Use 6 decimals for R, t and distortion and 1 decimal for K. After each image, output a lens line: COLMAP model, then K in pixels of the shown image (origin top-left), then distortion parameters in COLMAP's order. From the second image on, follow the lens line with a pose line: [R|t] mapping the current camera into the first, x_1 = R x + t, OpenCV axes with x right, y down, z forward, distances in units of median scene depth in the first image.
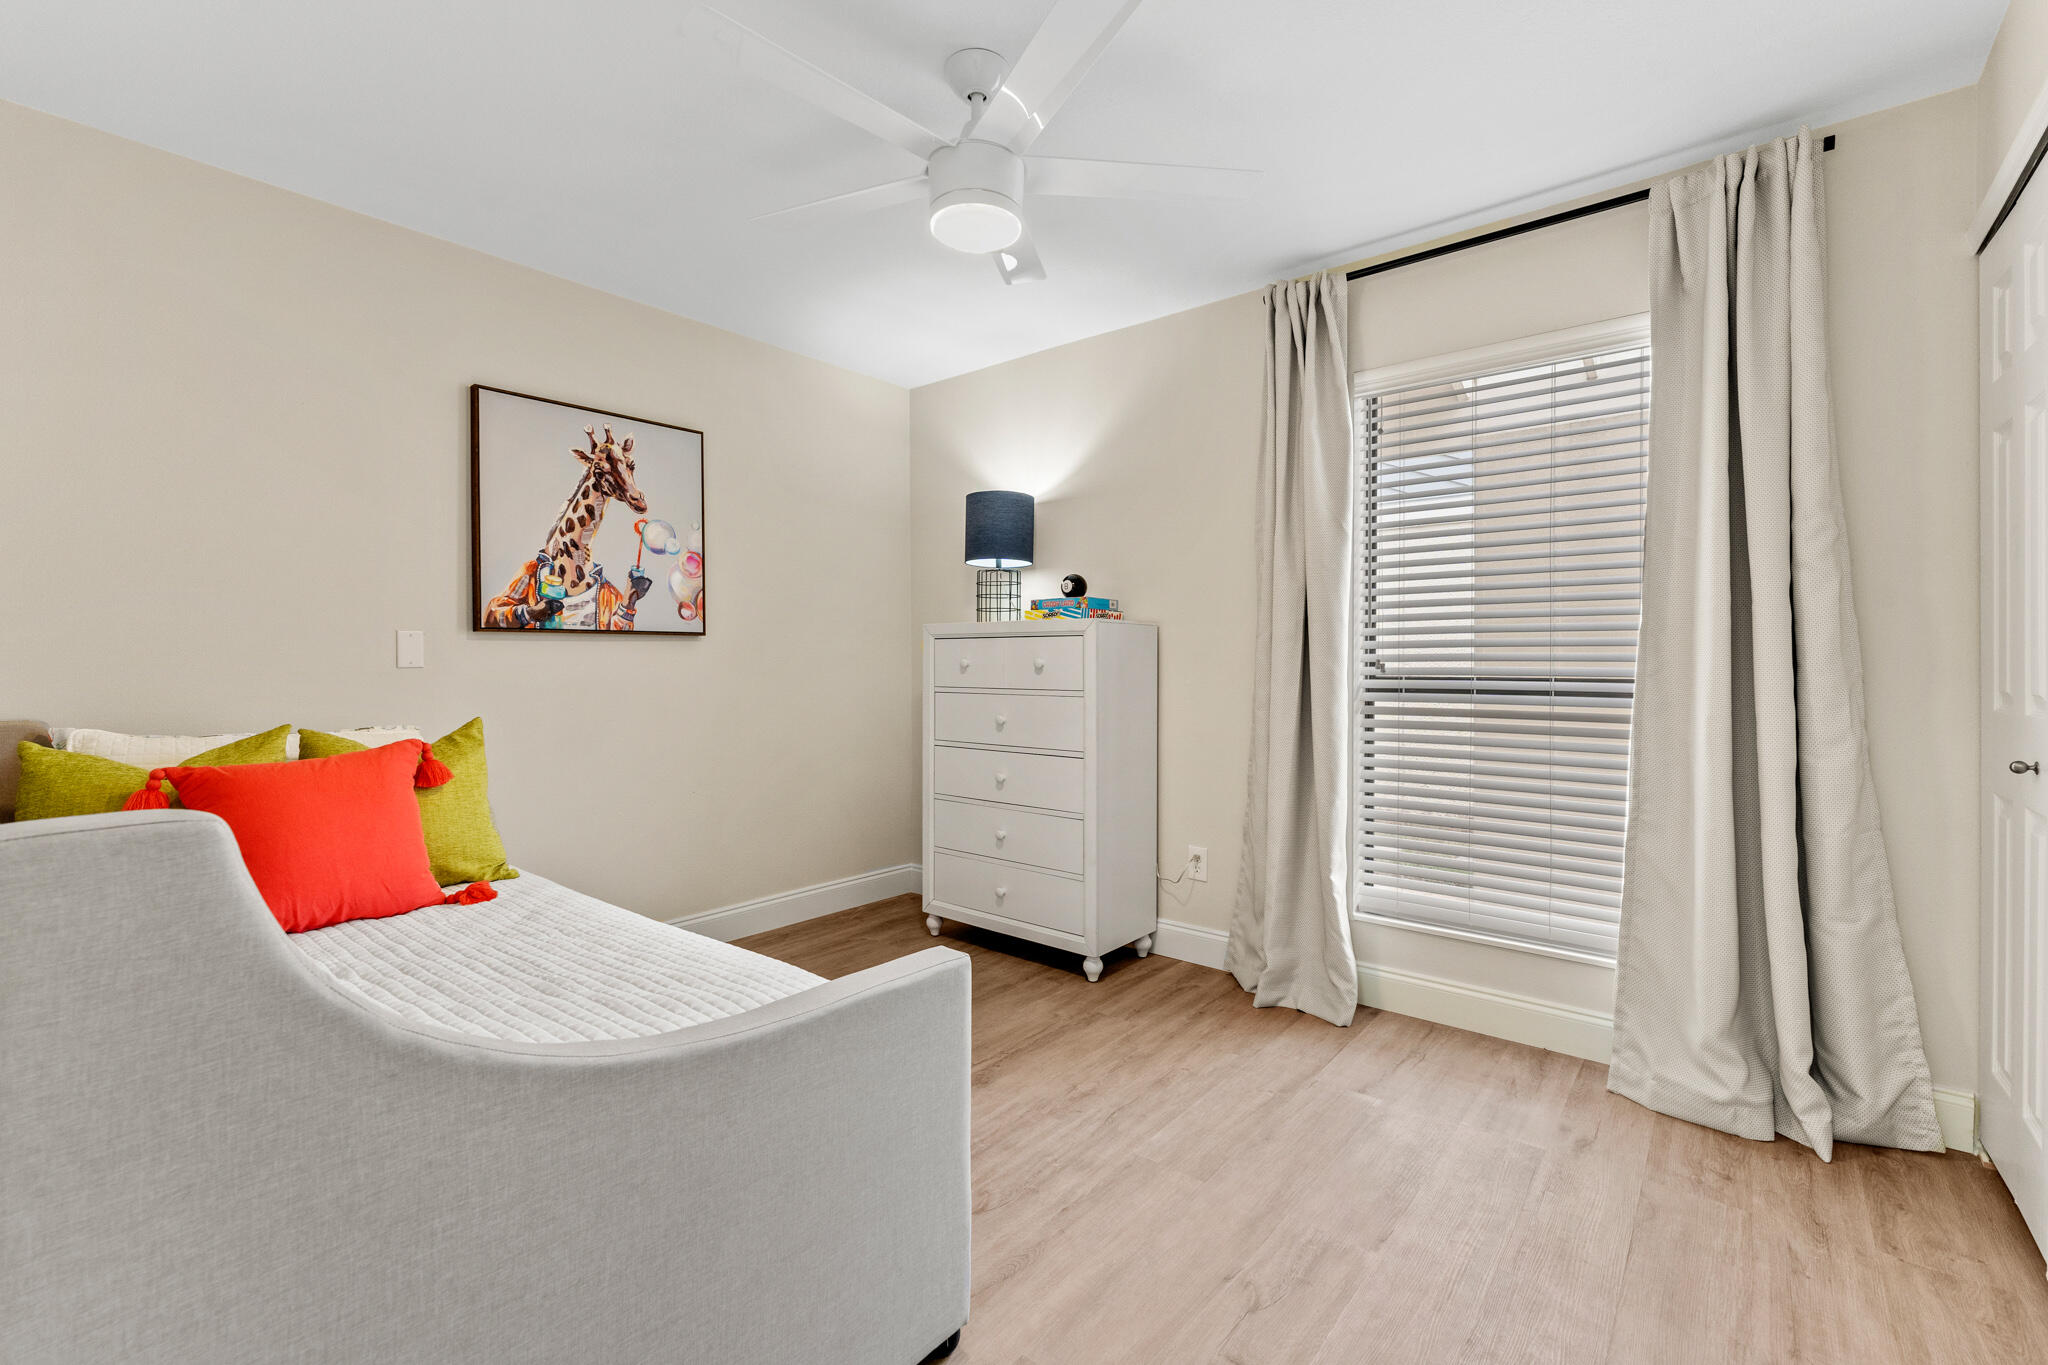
lens RADIAL K [[876.2, 0, 1027.8], [0, 876.2, 666.1], [0, 0, 1]] dist [-0.002152, -0.000174]
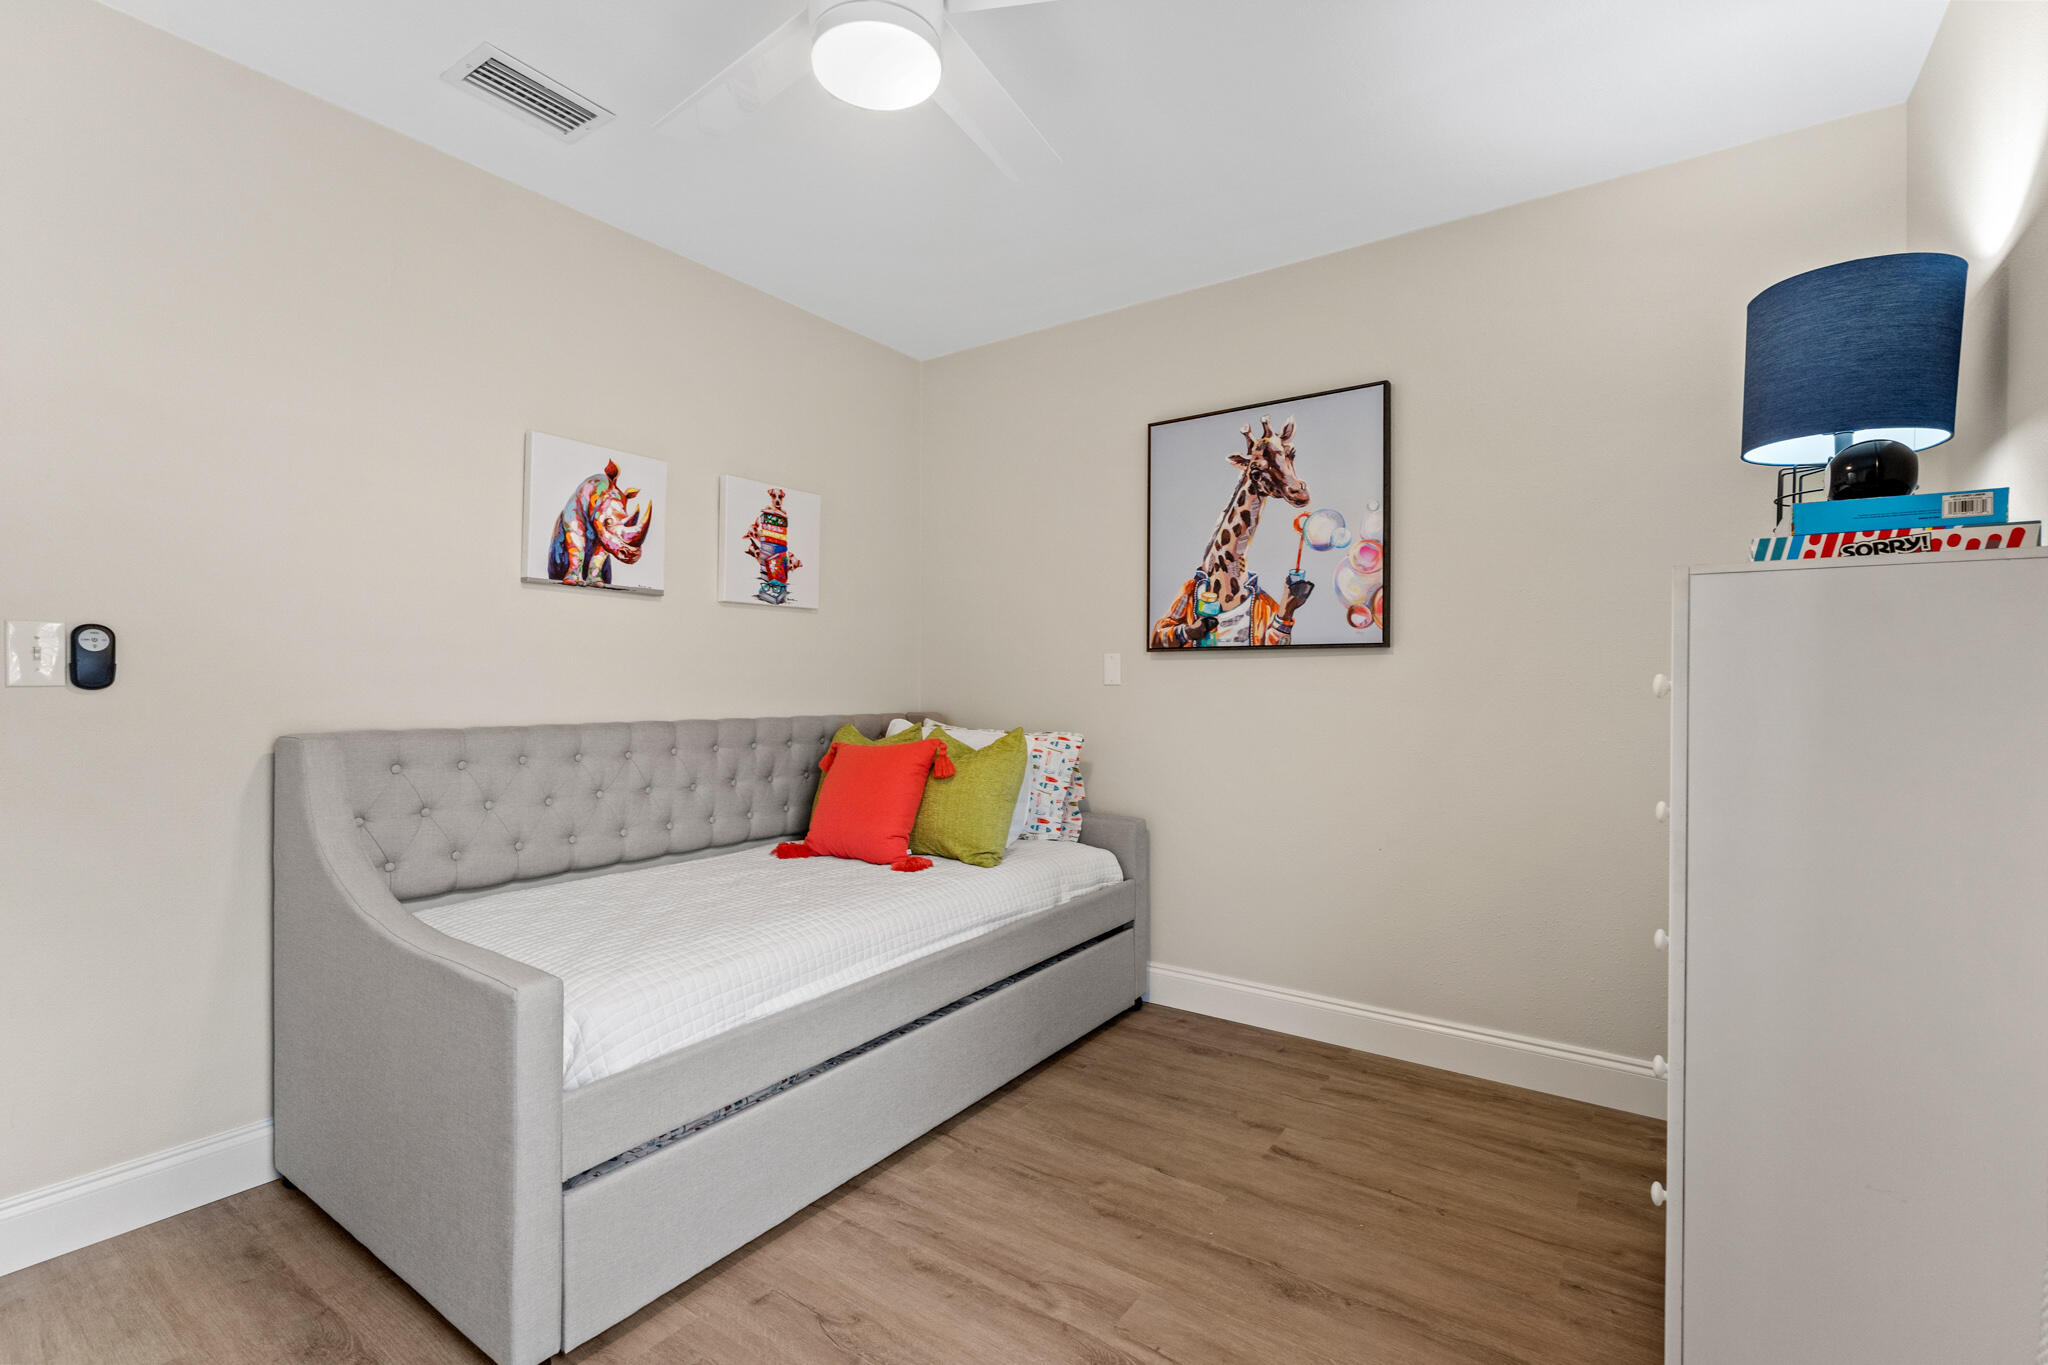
lens RADIAL K [[929.3, 0, 1024.9], [0, 929.3, 686.4], [0, 0, 1]] dist [-0.007201, 0.001019]
pose [[0.072917, 0.001663, -0.997337, 0.458577], [-0.012774, 0.999918, 0.000734, 0.003298], [0.997256, 0.012686, 0.072932, 0.697630]]
